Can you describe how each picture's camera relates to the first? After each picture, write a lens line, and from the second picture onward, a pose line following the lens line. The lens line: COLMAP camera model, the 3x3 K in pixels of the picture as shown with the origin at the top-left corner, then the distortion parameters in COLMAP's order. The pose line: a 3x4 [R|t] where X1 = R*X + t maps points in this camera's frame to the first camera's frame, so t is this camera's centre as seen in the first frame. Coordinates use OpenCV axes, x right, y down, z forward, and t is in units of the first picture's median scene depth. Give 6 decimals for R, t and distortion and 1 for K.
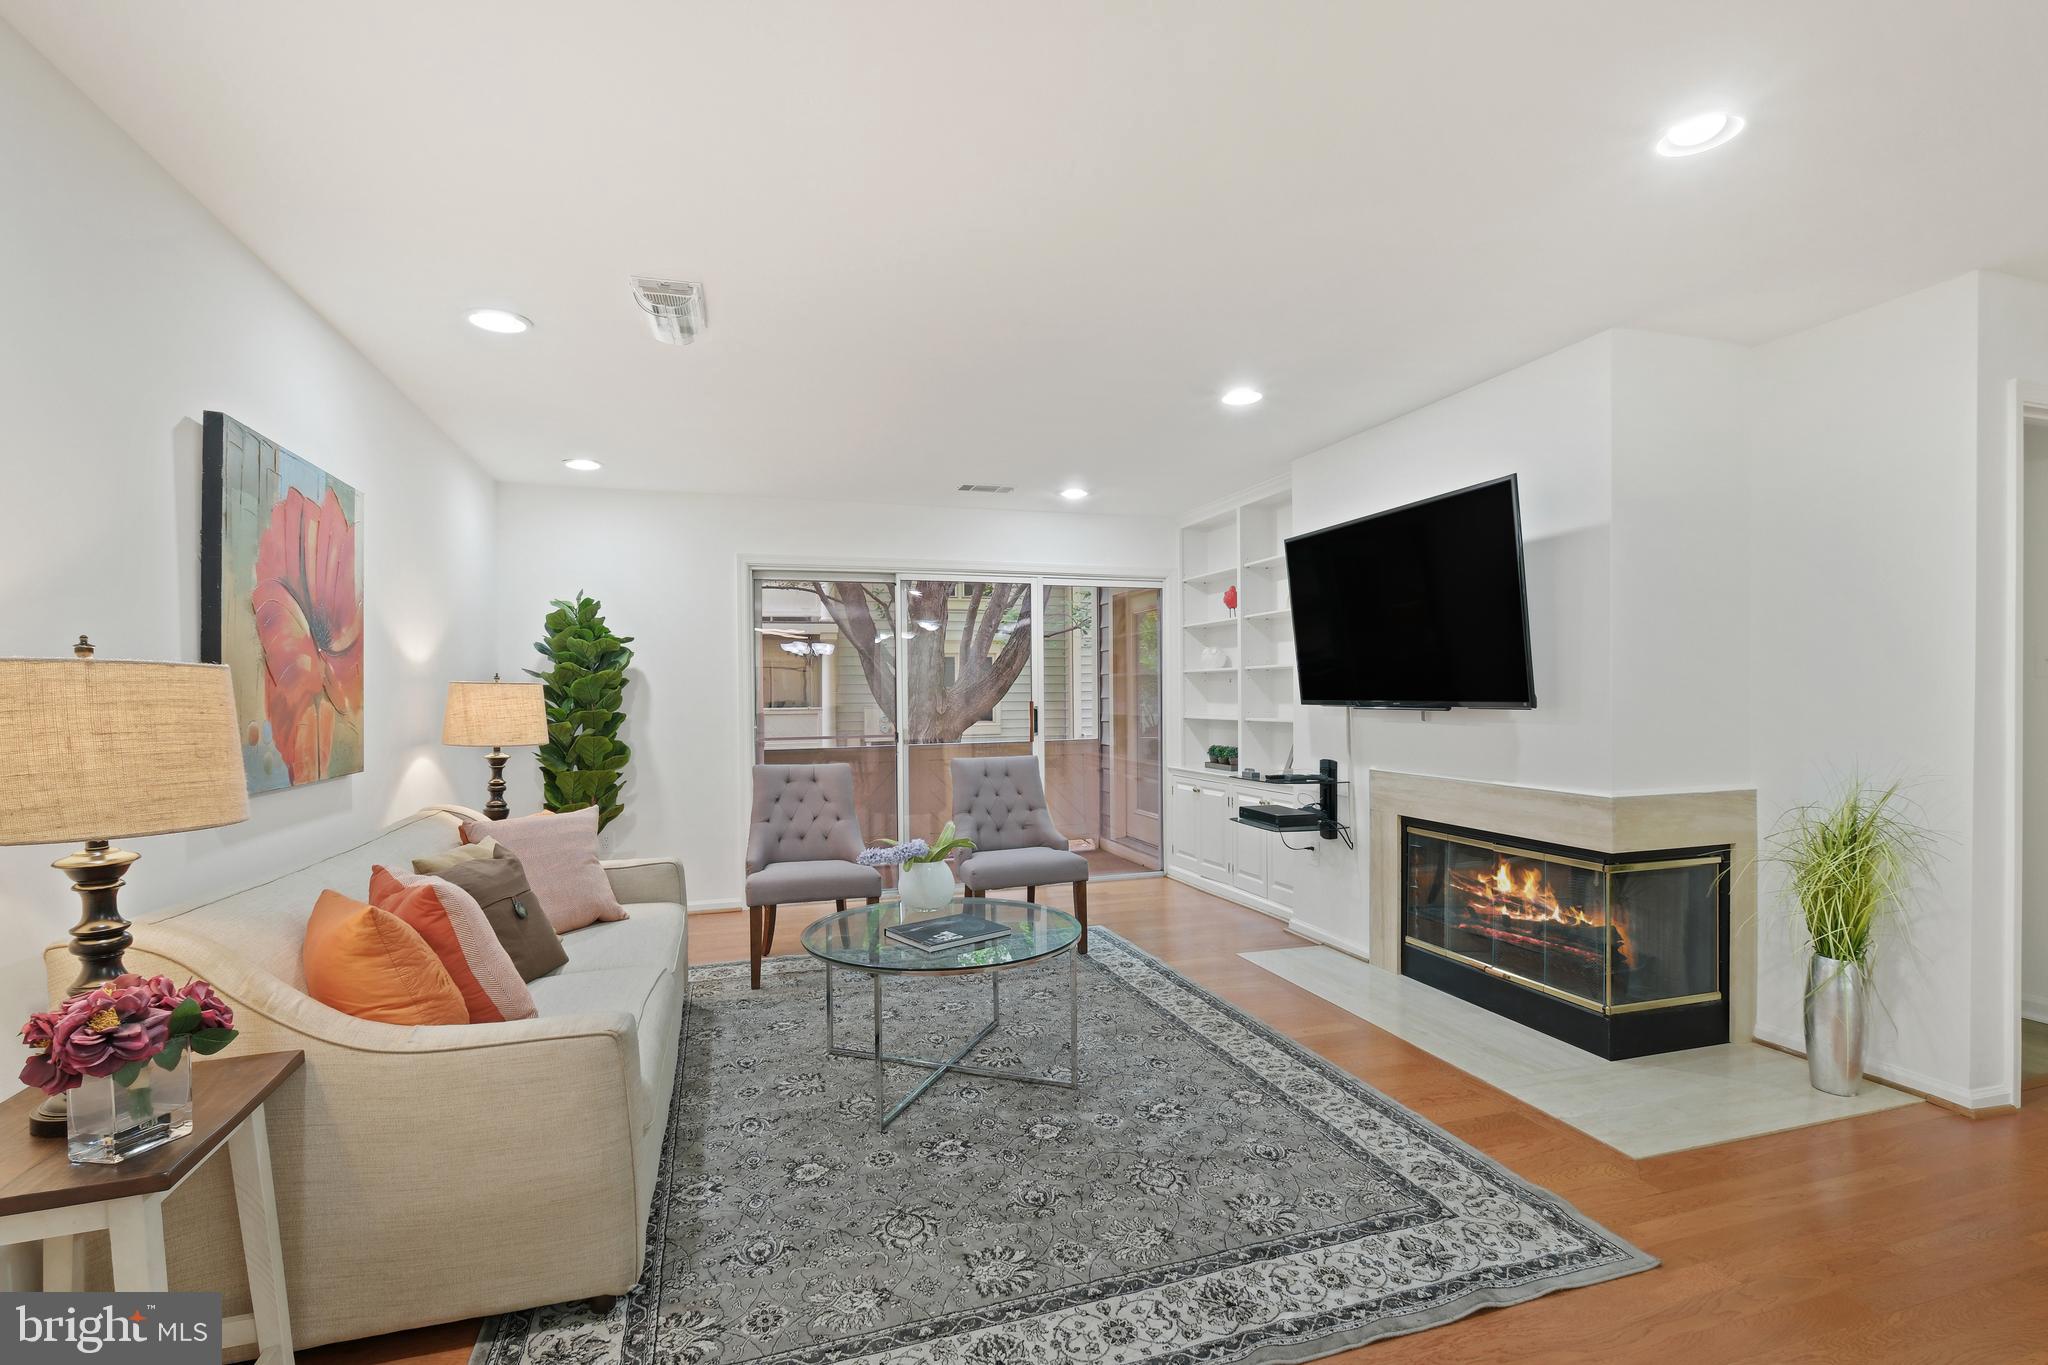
lens RADIAL K [[923.0, 0, 1024.3], [0, 923.0, 701.3], [0, 0, 1]] dist [-0.003822, -0.000153]
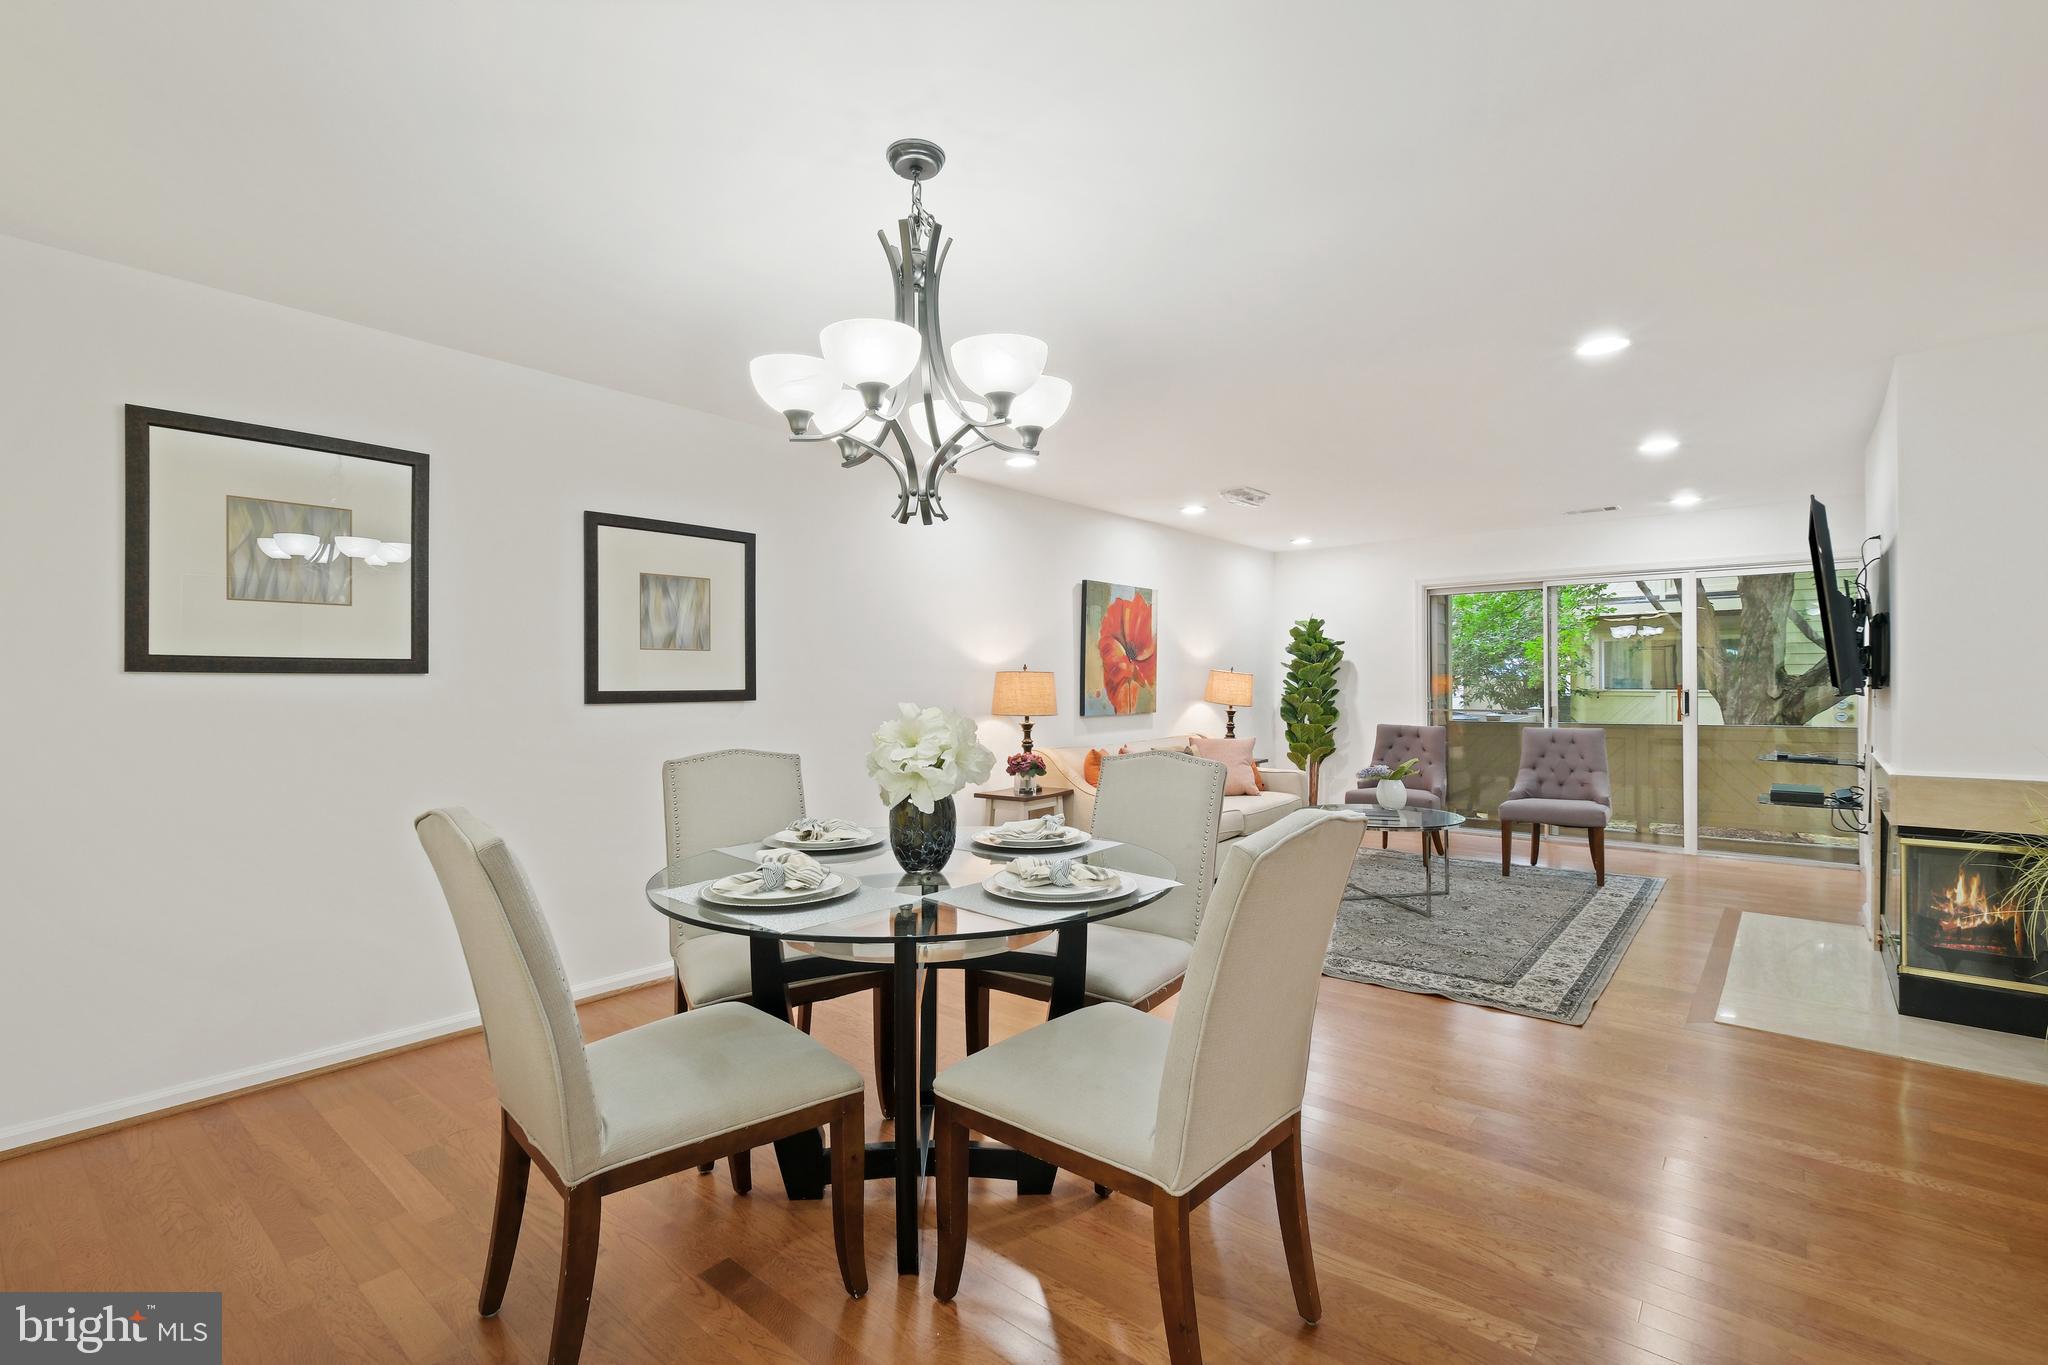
lens RADIAL K [[923.0, 0, 1030.4], [0, 923.0, 697.5], [0, 0, 1]] dist [-0.003822, -0.000153]
pose [[0.537696, 0.022027, -0.842851, 0.671002], [-0.006678, 0.999739, 0.021867, -0.005212], [0.843113, -0.006129, 0.537702, -0.316452]]
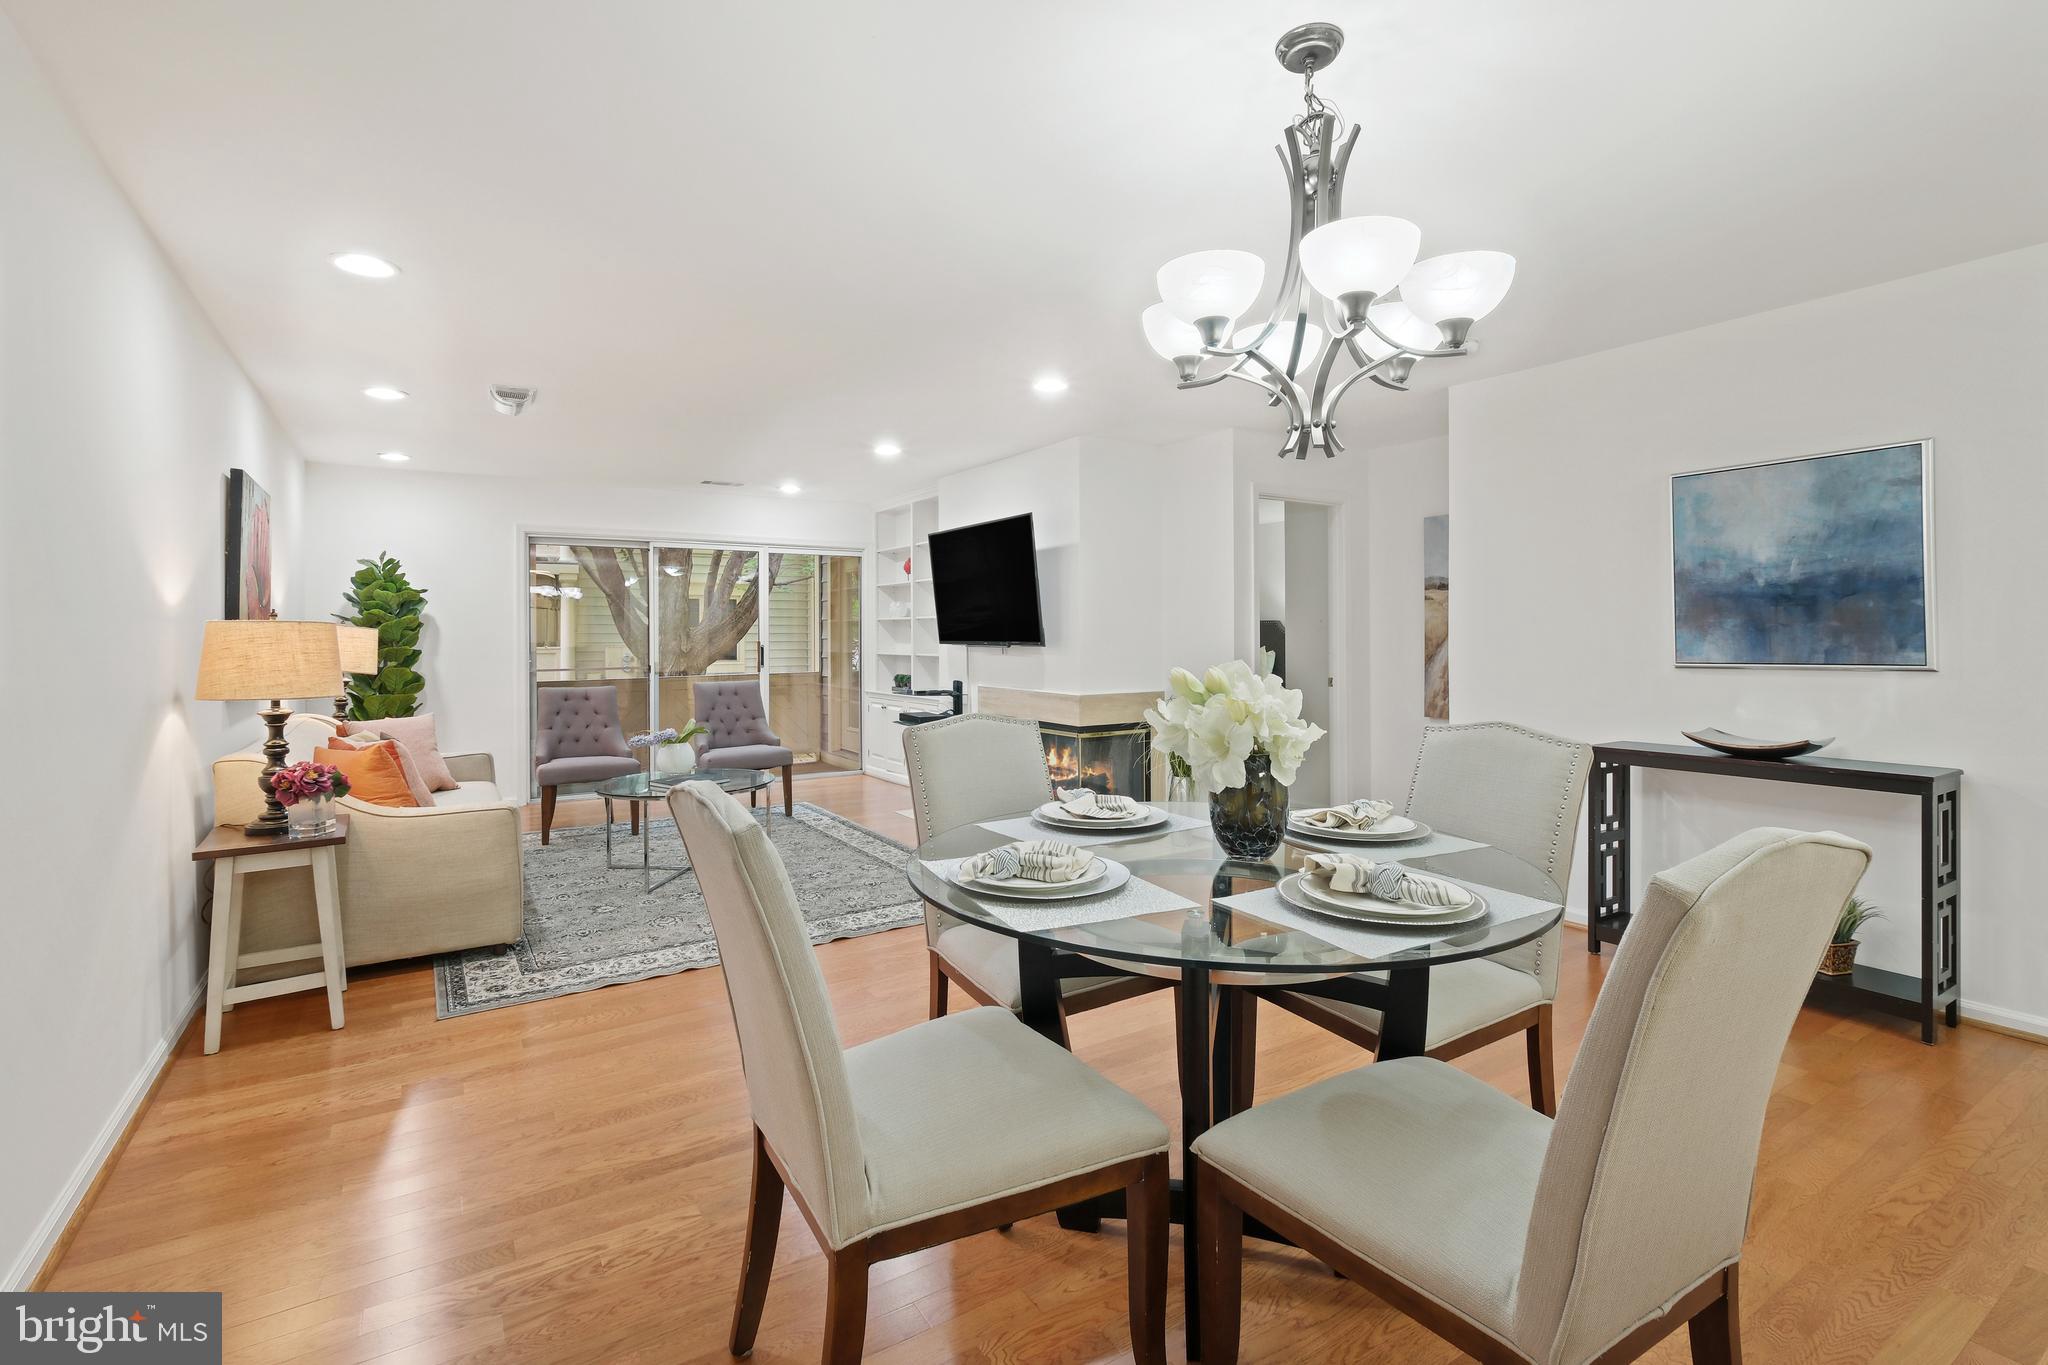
lens RADIAL K [[923.0, 0, 1017.1], [0, 923.0, 633.9], [0, 0, 1]] dist [-0.003822, -0.000153]
pose [[0.967401, 0.005221, 0.253196, 0.040010], [-0.002939, 0.999952, -0.009391, 0.001063], [-0.253232, 0.008341, 0.967370, -0.464719]]
